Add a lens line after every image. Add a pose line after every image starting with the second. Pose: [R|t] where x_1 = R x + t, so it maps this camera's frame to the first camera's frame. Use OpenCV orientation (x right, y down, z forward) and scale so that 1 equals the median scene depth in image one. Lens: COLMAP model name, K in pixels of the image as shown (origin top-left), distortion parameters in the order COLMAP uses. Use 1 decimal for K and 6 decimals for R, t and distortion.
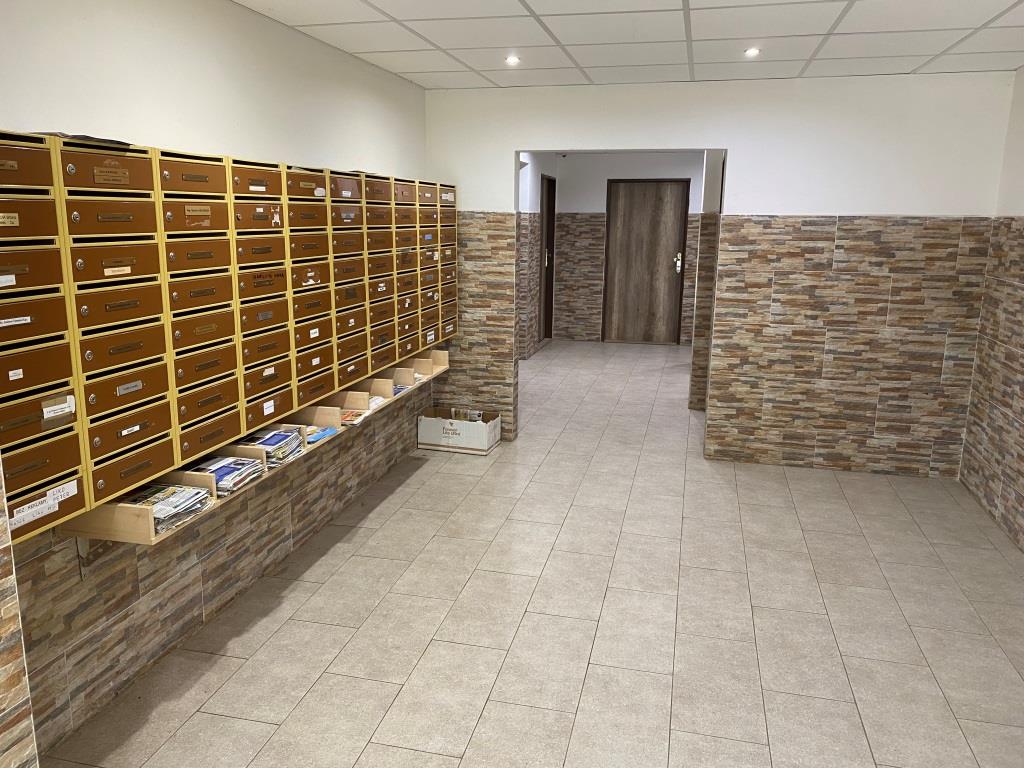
lens RADIAL K [[785.4, 0, 511.6], [0, 785.4, 380.1], [0, 0, 1]] dist [0.049826, -0.044238]
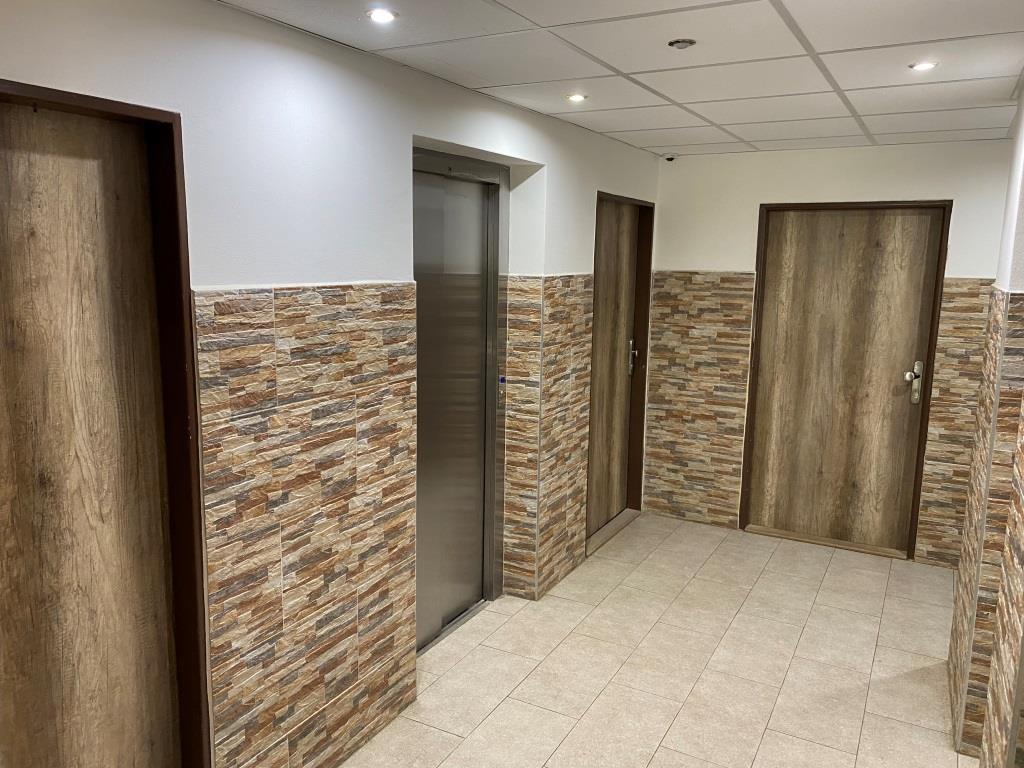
lens RADIAL K [[785.4, 0, 521.3], [0, 785.4, 355.2], [0, 0, 1]] dist [0.049826, -0.044238]
pose [[0.969300, 0.044946, -0.241739, 0.098398], [-0.064232, 0.995298, -0.072500, -0.114938], [0.237344, 0.085802, 0.967629, 0.489919]]
